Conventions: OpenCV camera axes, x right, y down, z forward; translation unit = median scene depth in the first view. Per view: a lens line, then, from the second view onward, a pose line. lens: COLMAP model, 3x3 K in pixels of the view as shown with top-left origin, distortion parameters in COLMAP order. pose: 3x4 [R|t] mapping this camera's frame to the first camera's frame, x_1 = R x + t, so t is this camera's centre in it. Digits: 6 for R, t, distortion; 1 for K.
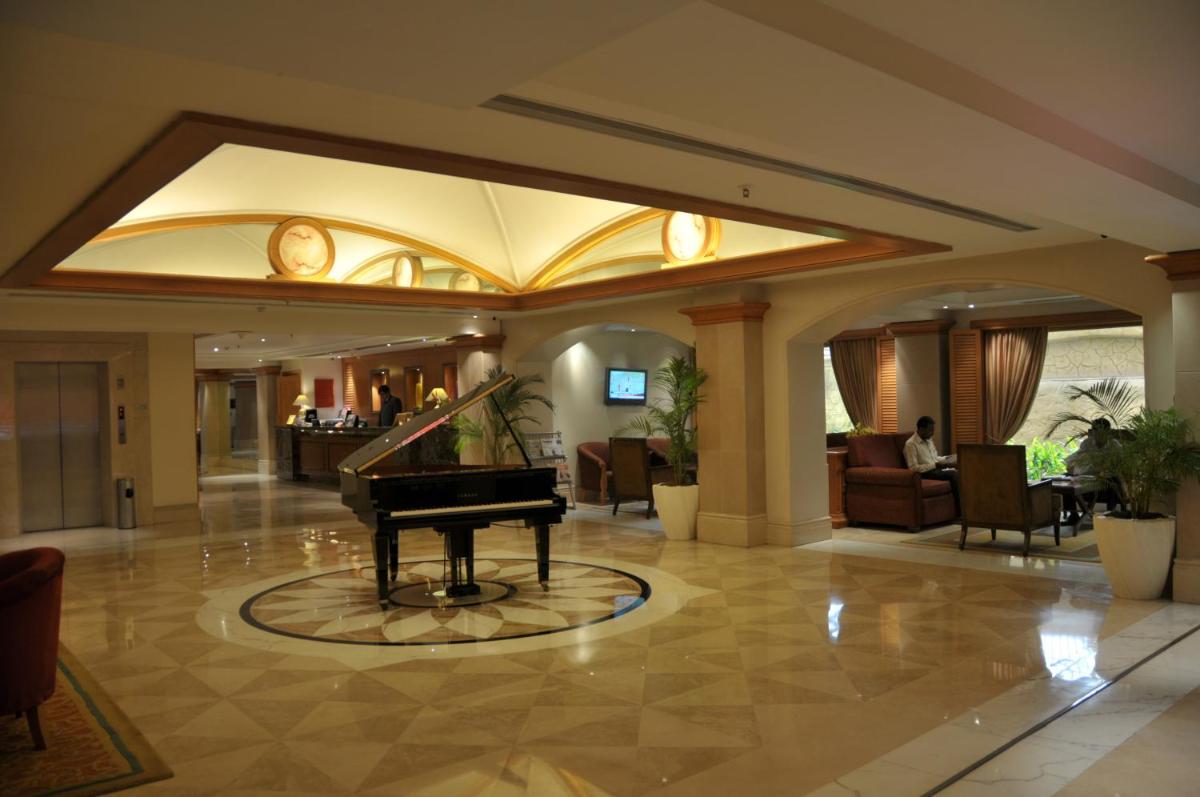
lens RADIAL K [[932.1, 0, 600.0], [0, 932.1, 398.5], [0, 0, 1]] dist [-0.160241, 0.120035]
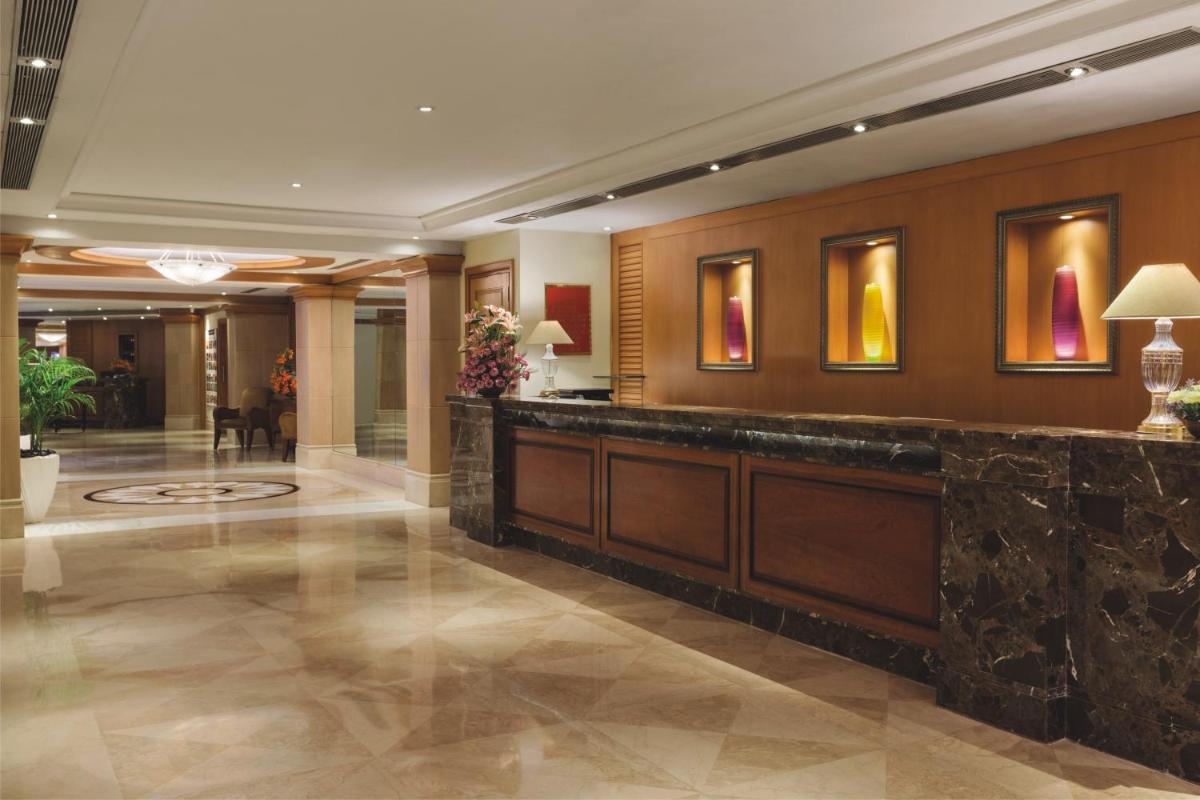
lens RADIAL K [[1096.4, 0, 600.0], [0, 1096.4, 400.0], [0, 0, 1]] dist [-0.002432, -0.002561]
pose [[0.981054, 0.029157, -0.191530, -0.404324], [-0.022152, 0.999009, 0.038614, 0.023579], [0.192466, -0.033639, 0.980727, 1.106604]]
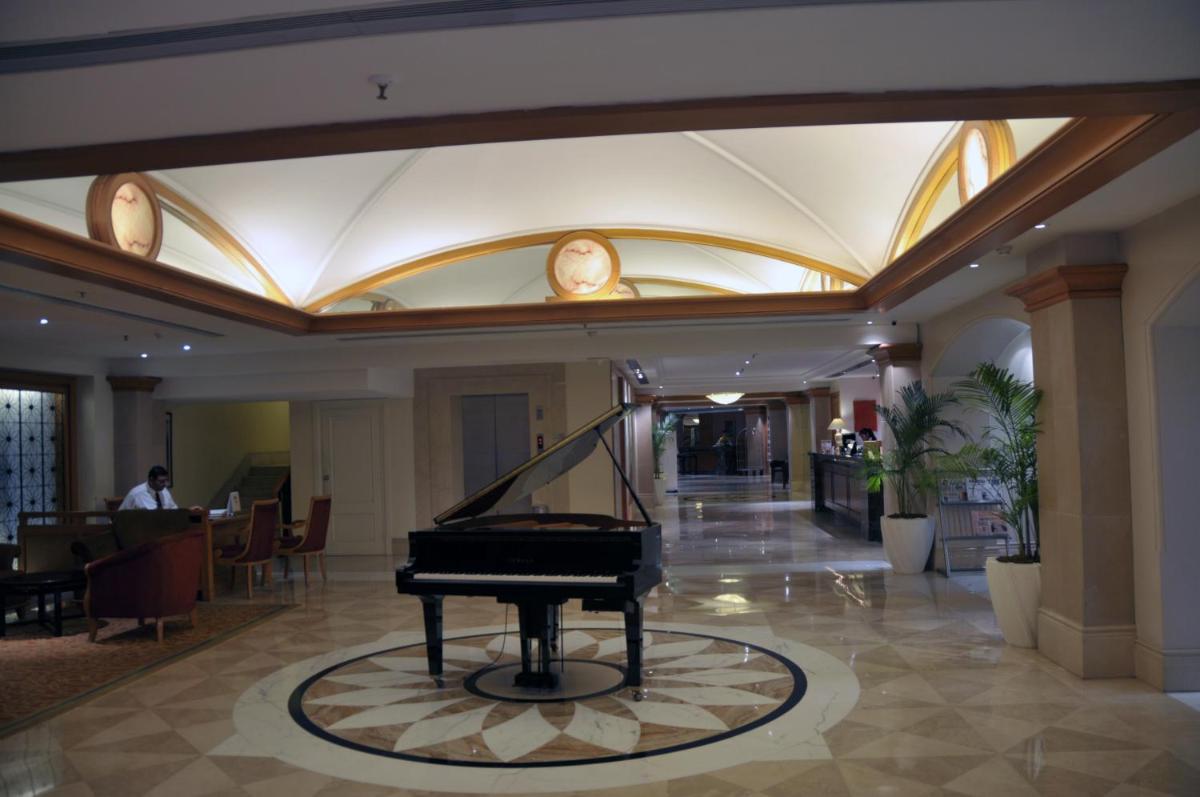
lens RADIAL K [[932.1, 0, 600.0], [0, 932.1, 398.5], [0, 0, 1]] dist [-0.160241, 0.120035]
pose [[0.702697, -0.027267, -0.710966, 0.339541], [0.014150, 0.999603, -0.024352, -0.008912], [0.711348, 0.007051, 0.702804, 0.365047]]
